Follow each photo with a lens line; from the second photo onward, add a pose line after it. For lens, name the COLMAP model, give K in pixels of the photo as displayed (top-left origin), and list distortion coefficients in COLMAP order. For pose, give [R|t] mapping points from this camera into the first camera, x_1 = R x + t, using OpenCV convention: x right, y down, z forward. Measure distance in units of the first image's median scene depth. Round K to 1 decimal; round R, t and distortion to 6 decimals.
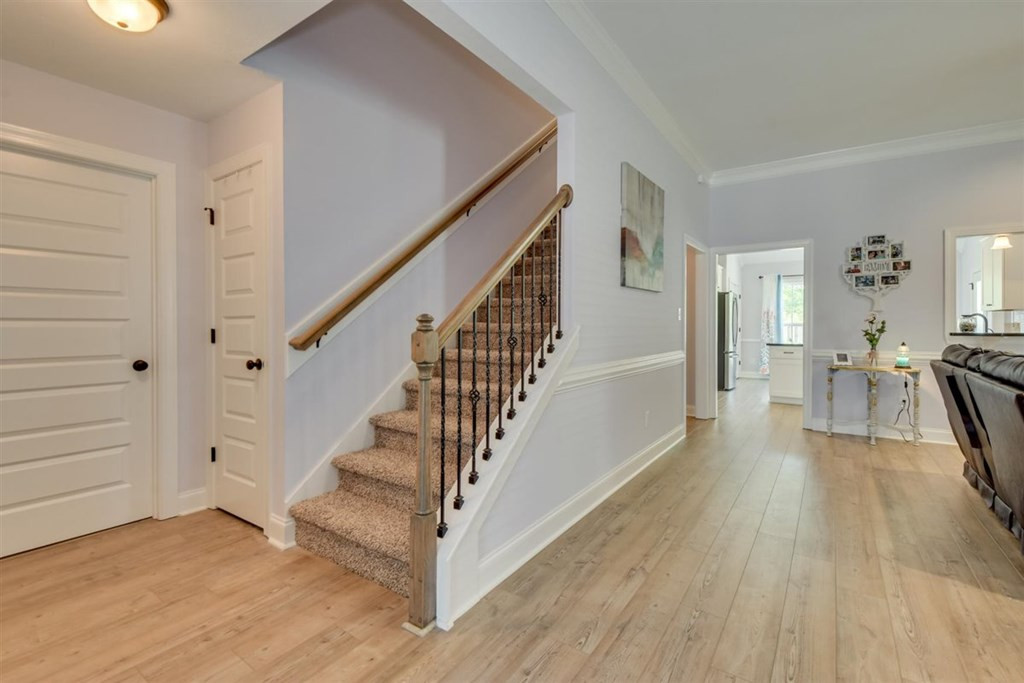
lens RADIAL K [[458.5, 0, 536.9], [0, 458.5, 326.1], [0, 0, 1]] dist [-0.004613, -0.001321]
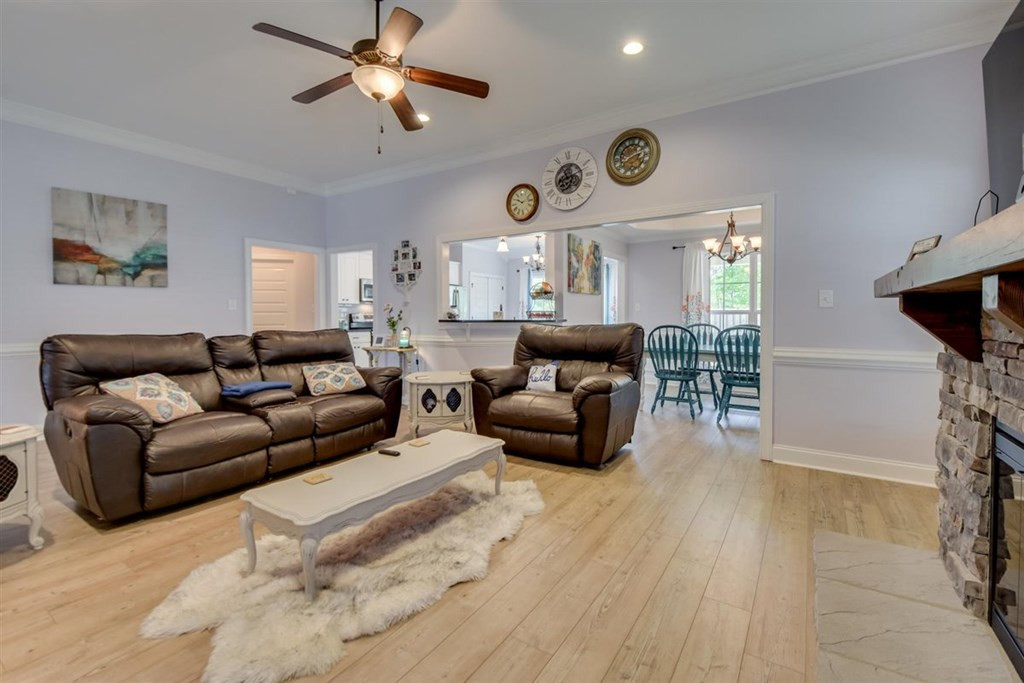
lens RADIAL K [[448.4, 0, 526.8], [0, 448.4, 323.9], [0, 0, 1]] dist [0.013466, -0.000241]
pose [[0.999946, -0.000043, 0.010370, 1.069575], [-0.000178, 0.999772, 0.021353, -0.000414], [-0.010368, -0.021354, 0.999718, -0.216650]]
